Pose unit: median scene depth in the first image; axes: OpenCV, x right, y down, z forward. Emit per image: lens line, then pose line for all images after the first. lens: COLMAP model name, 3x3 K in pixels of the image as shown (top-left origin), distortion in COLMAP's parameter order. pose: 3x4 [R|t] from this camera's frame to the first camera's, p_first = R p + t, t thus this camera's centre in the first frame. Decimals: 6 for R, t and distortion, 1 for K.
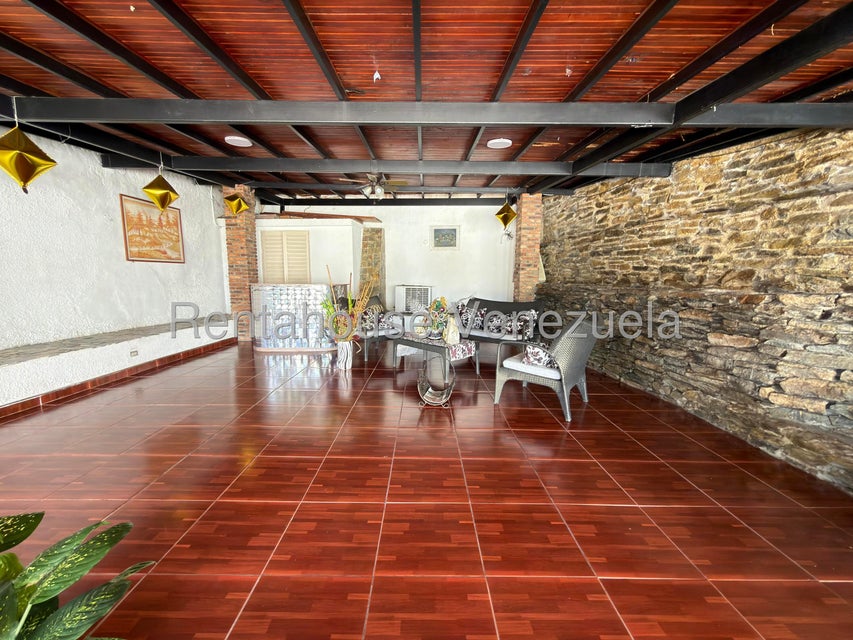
lens RADIAL K [[342.2, 0, 424.3], [0, 342.2, 319.0], [0, 0, 1]] dist [0.001844, -0.000879]
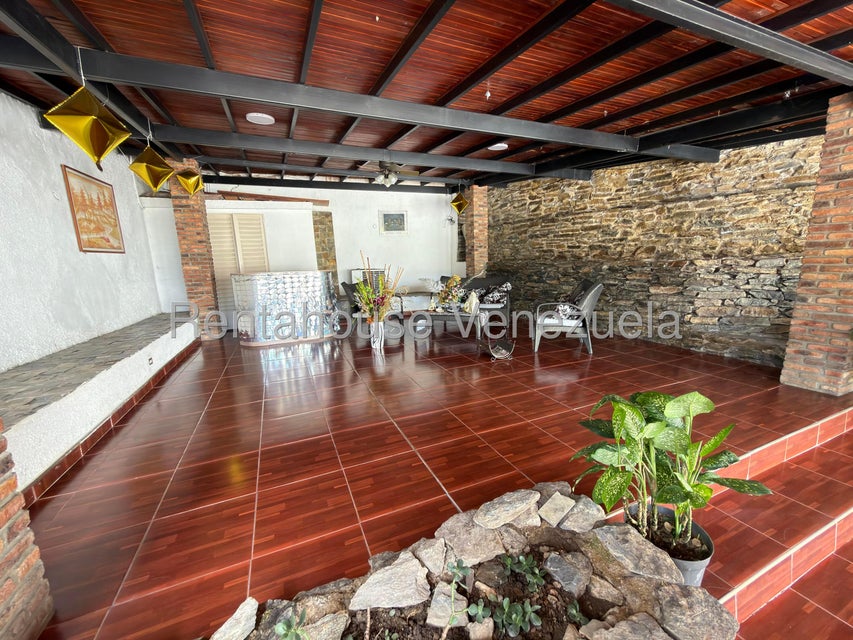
lens RADIAL K [[342.2, 0, 427.9], [0, 342.2, 318.7], [0, 0, 1]] dist [0.001844, -0.000879]
pose [[0.916977, -0.102649, 0.385509, -0.486743], [0.083958, 0.994343, 0.065060, -0.001256], [-0.390007, -0.027292, 0.920407, -0.042429]]
